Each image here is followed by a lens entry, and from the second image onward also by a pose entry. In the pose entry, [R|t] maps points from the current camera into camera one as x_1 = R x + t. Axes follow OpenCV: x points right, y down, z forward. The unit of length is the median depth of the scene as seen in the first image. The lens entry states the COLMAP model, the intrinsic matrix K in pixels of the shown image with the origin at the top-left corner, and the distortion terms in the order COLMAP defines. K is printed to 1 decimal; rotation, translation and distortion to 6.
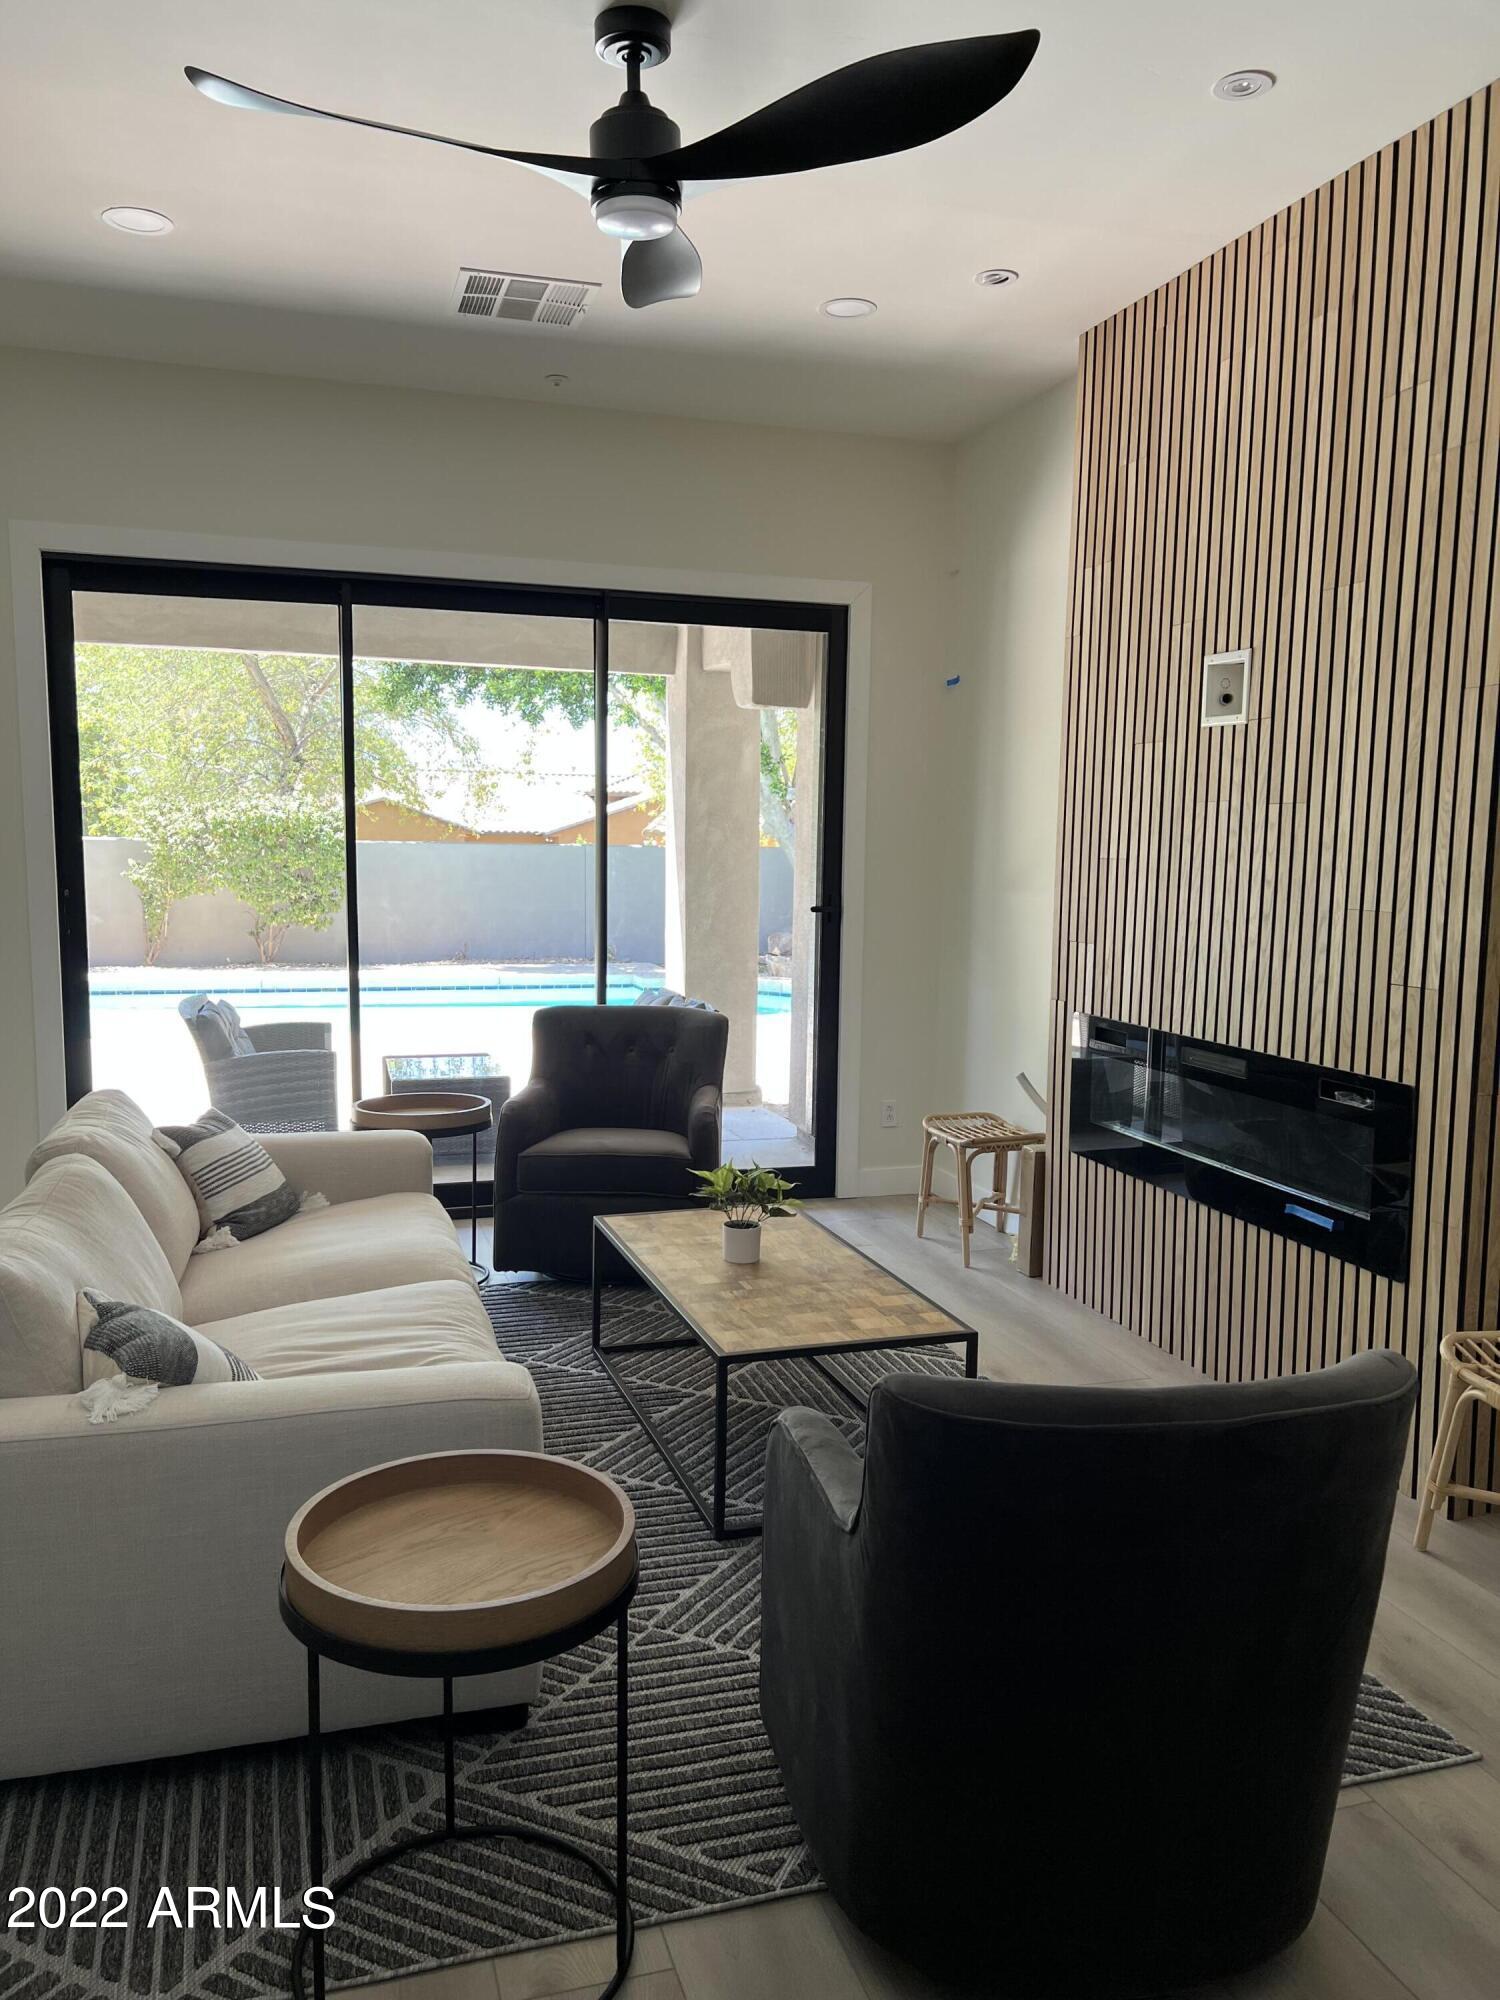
lens RADIAL K [[1474.3, 0, 742.2], [0, 1474.3, 1003.9], [0, 0, 1]] dist [0.078691, -0.141042]
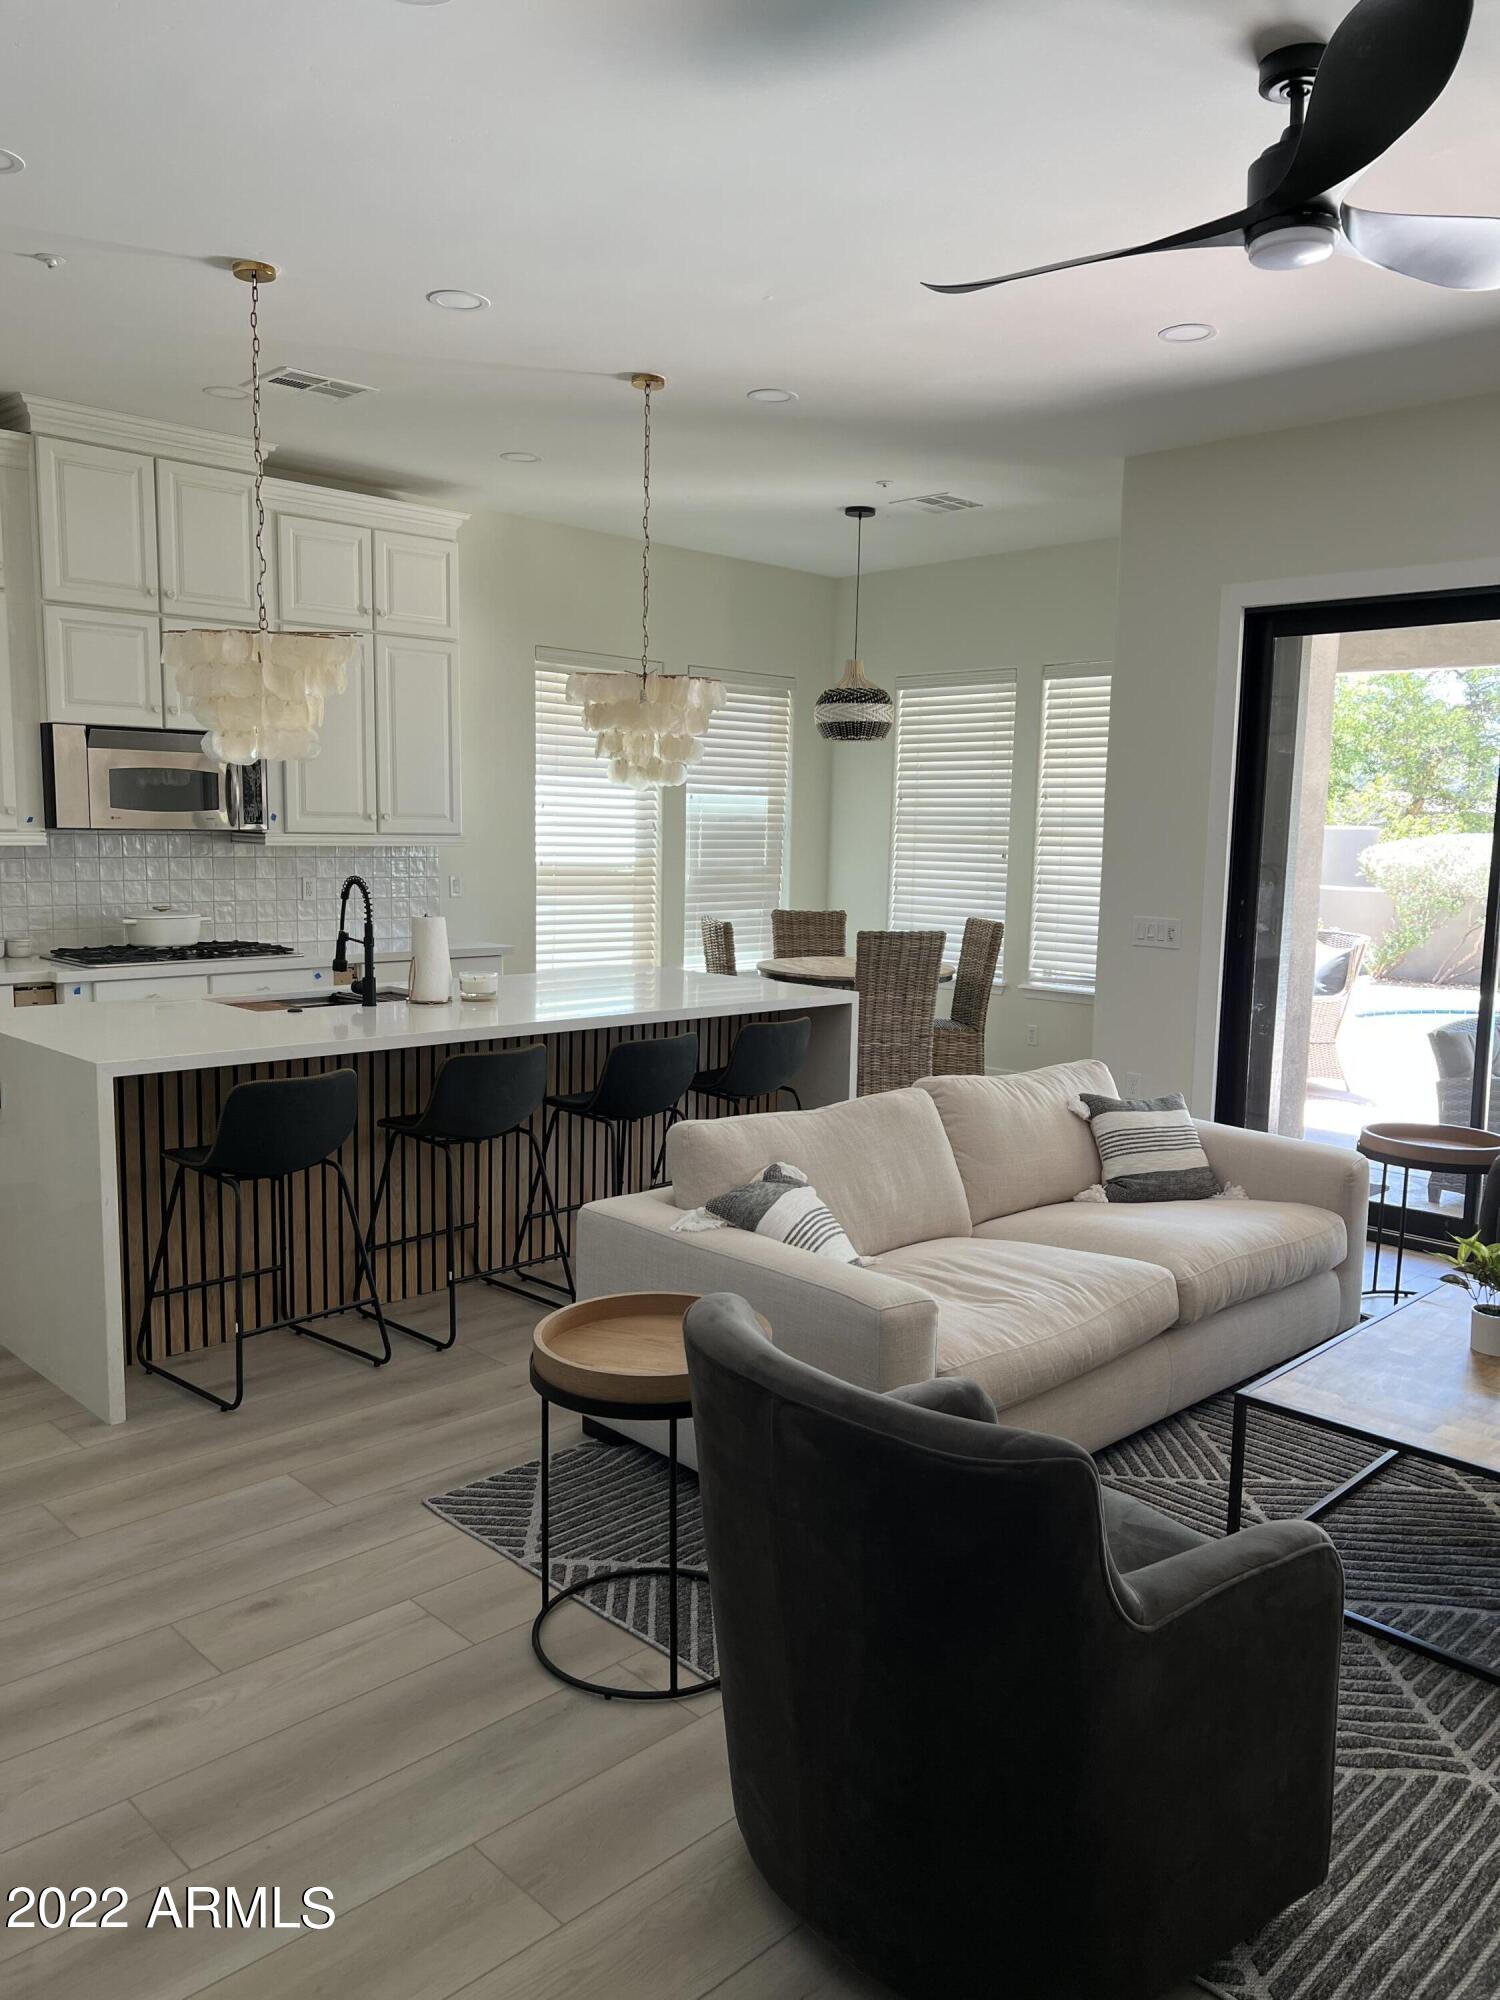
lens RADIAL K [[1474.3, 0, 742.2], [0, 1474.3, 1003.9], [0, 0, 1]] dist [0.078691, -0.141042]
pose [[0.443434, 0.099202, -0.890800, 0.563432], [-0.106550, 0.992643, 0.057503, -0.030978], [0.889951, 0.069416, 0.450742, 0.203329]]
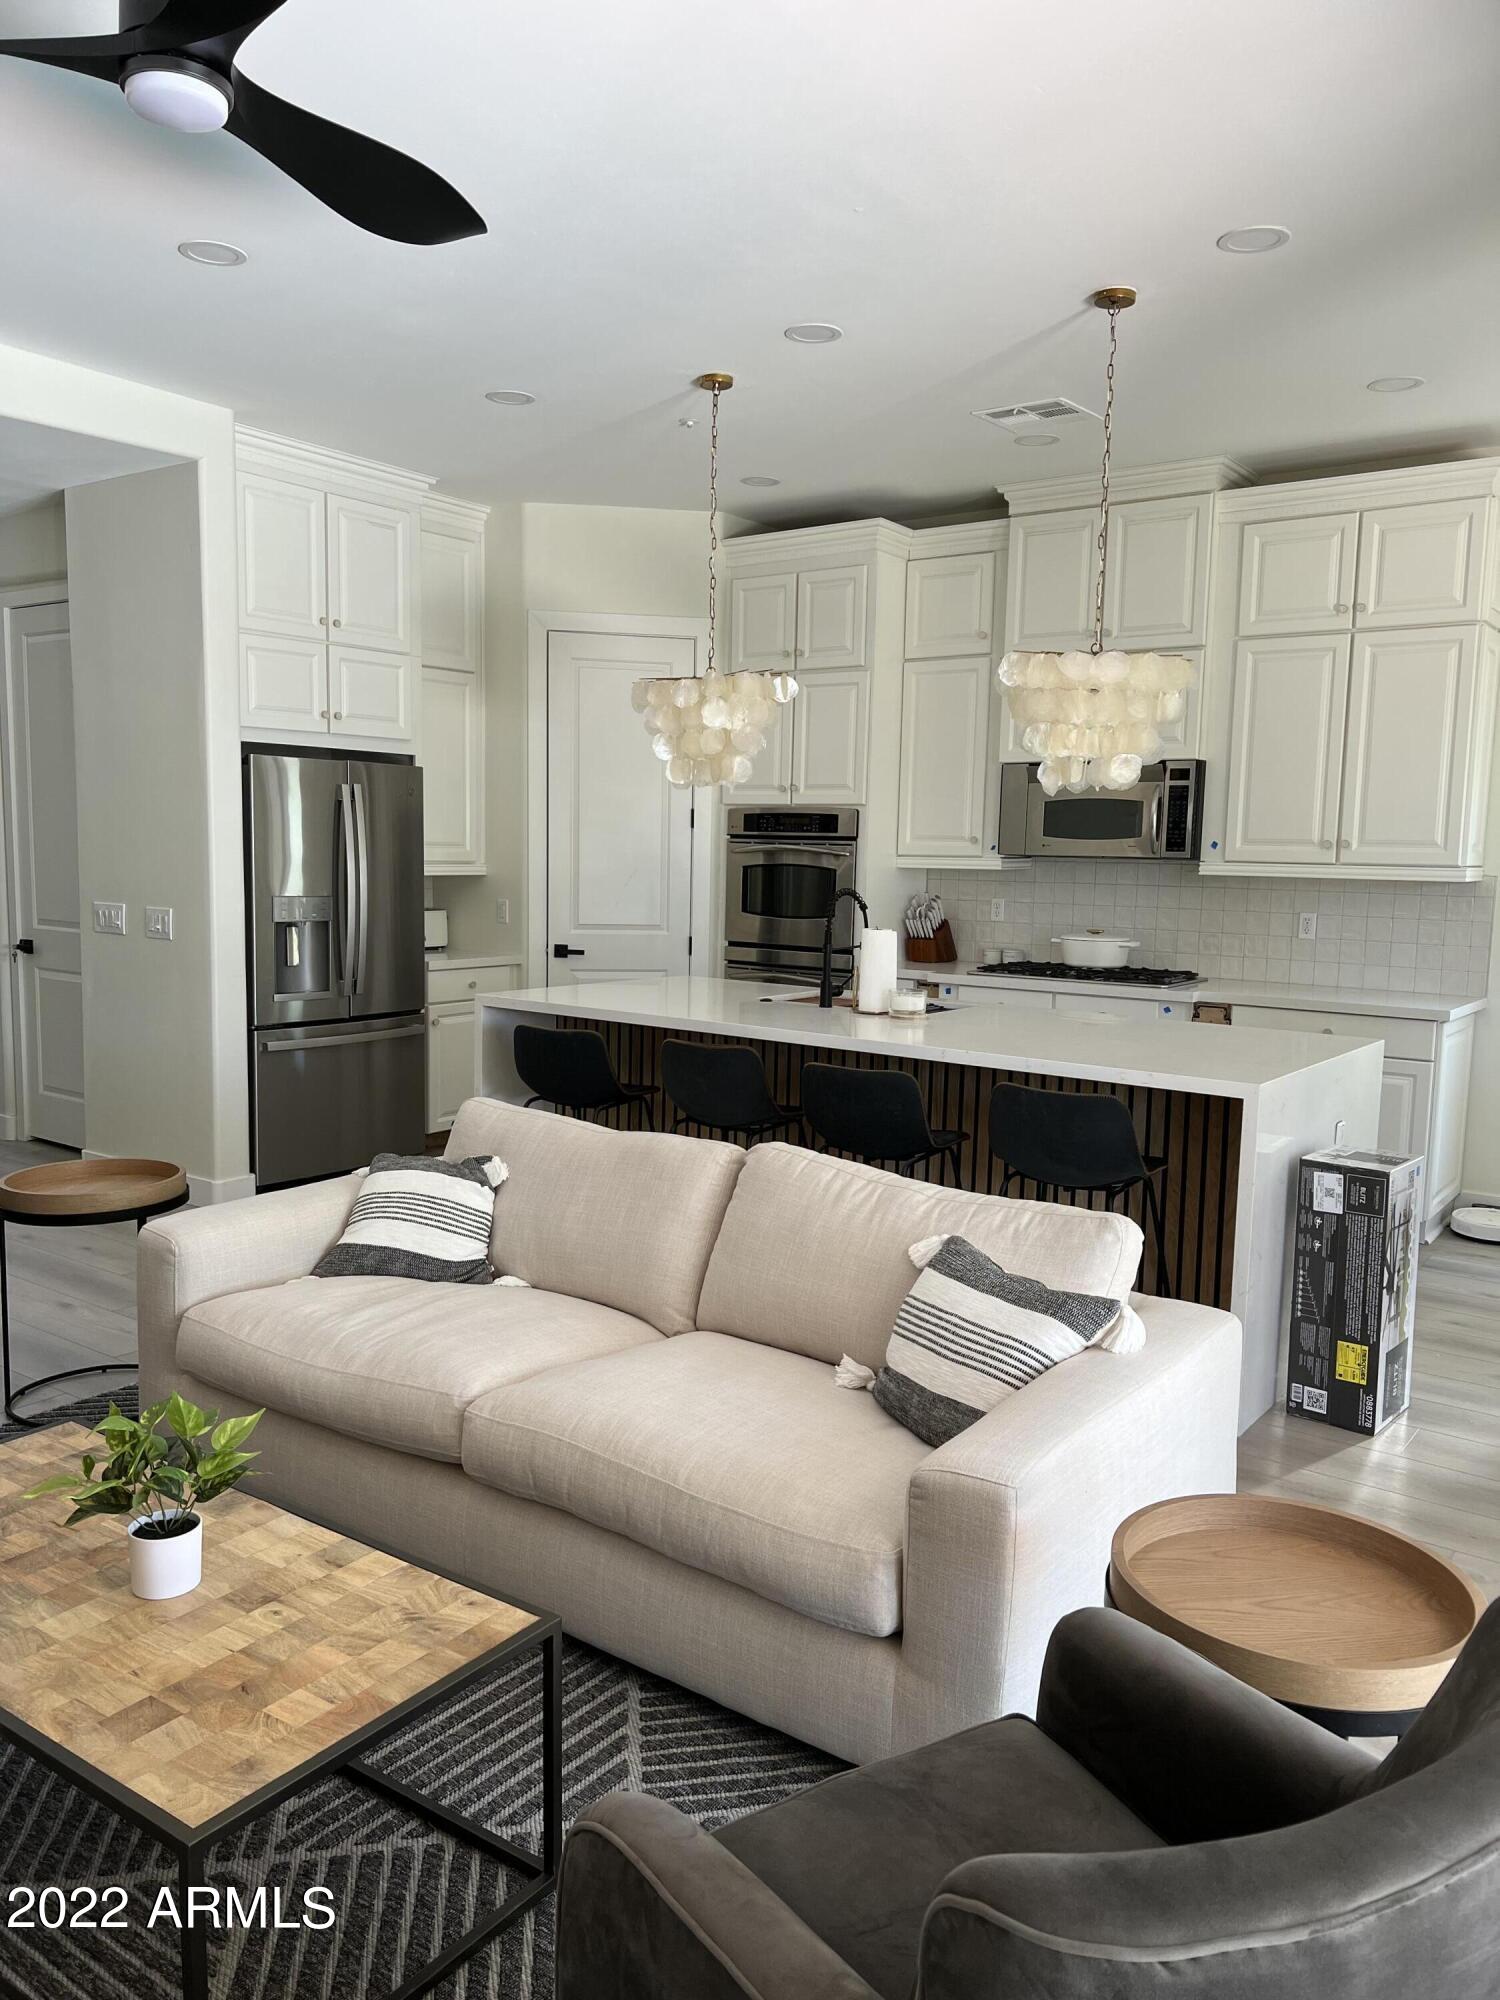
lens RADIAL K [[1474.3, 0, 742.2], [0, 1474.3, 1003.9], [0, 0, 1]] dist [0.078691, -0.141042]
pose [[-0.802924, 0.029884, -0.595332, 0.157177], [-0.099492, 0.978013, 0.183279, -0.171182], [0.587719, 0.206390, -0.782297, 1.545203]]
